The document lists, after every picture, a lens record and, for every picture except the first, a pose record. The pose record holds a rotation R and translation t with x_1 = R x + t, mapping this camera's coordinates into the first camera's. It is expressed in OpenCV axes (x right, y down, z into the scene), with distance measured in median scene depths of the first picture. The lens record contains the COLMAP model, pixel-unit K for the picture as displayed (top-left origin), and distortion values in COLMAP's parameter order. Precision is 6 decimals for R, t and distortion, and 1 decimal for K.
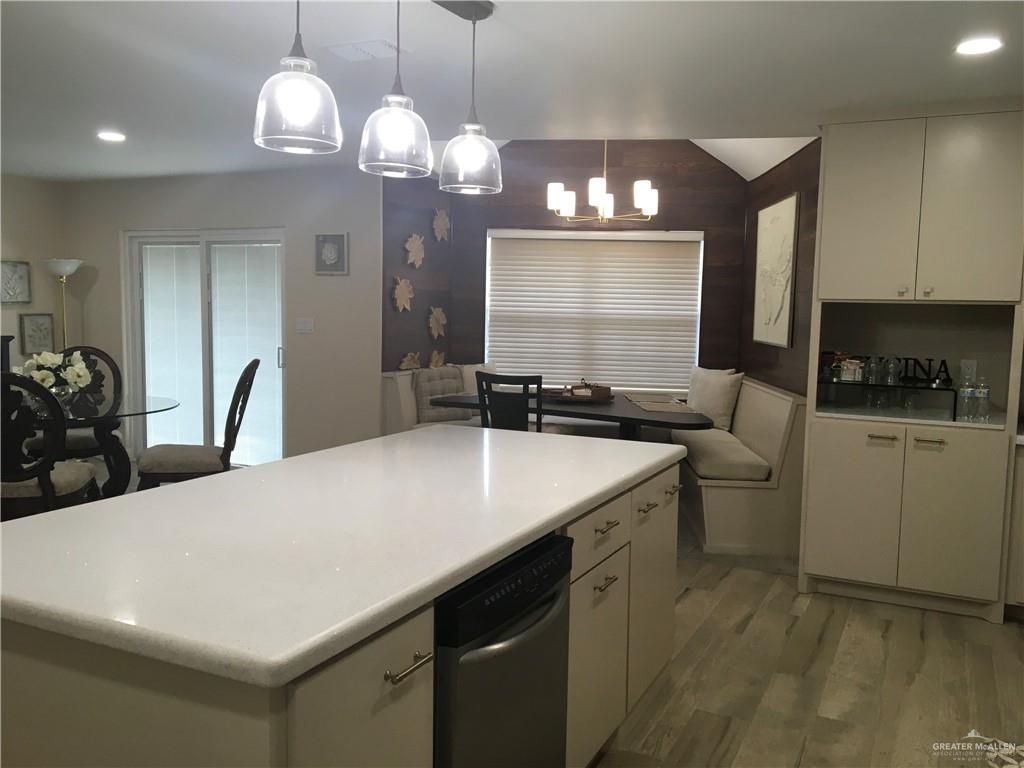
lens RADIAL K [[855.1, 0, 512.0], [0, 855.1, 384.0], [0, 0, 1]] dist [0.099541, -0.146247]
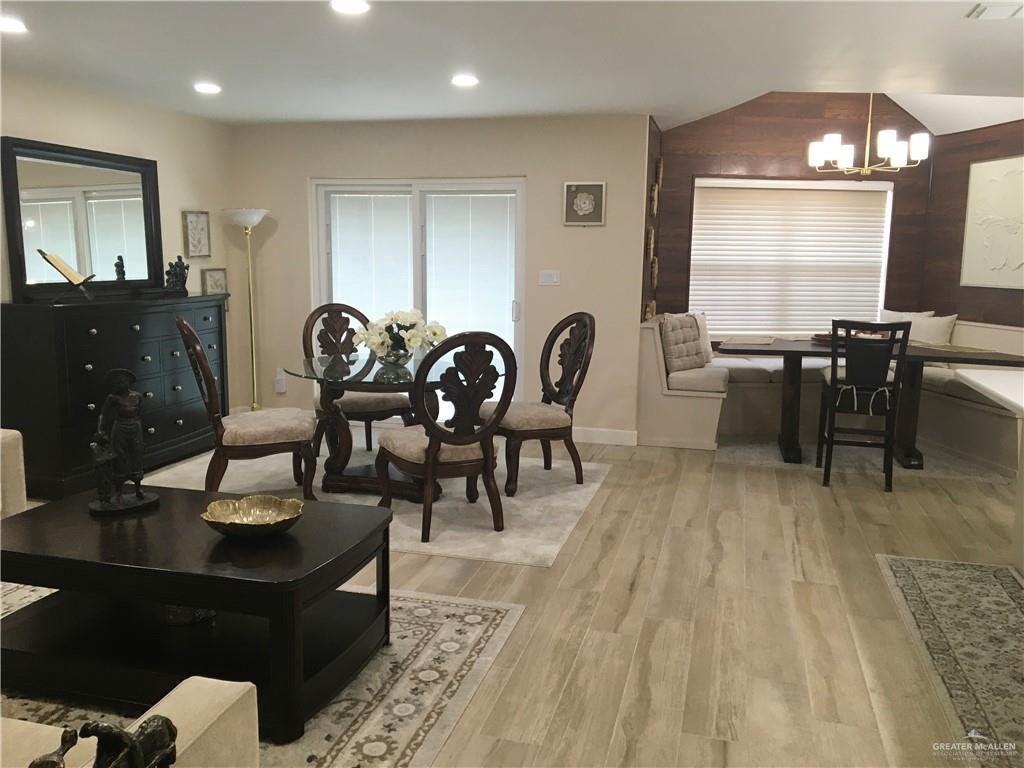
lens RADIAL K [[855.1, 0, 512.0], [0, 855.1, 384.0], [0, 0, 1]] dist [0.099541, -0.146247]
pose [[0.977273, -0.040342, 0.208112, -0.502302], [0.027098, 0.997445, 0.066103, -0.012671], [-0.210247, -0.058961, 0.975869, 0.040269]]
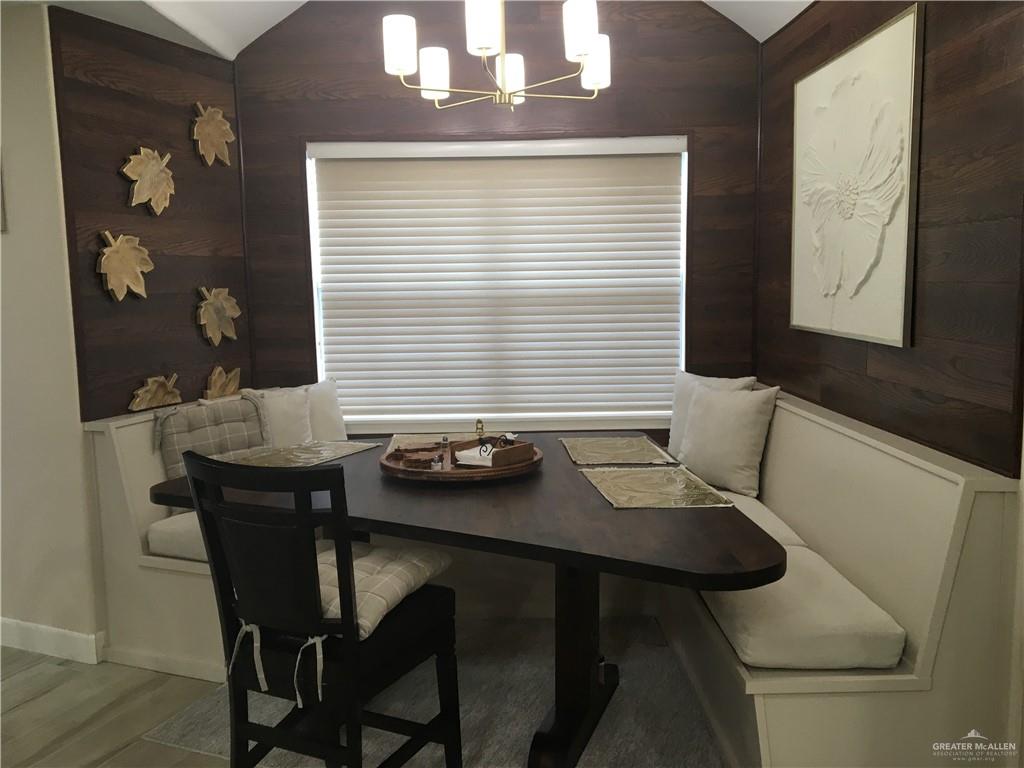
lens RADIAL K [[840.0, 0, 512.3], [0, 840.0, 401.1], [0, 0, 1]] dist [0.007017, -0.129180]
pose [[0.996248, -0.050052, 0.070599, 0.063640], [0.046291, 0.997470, 0.053950, -0.039655], [-0.073121, -0.050480, 0.996045, 0.477152]]
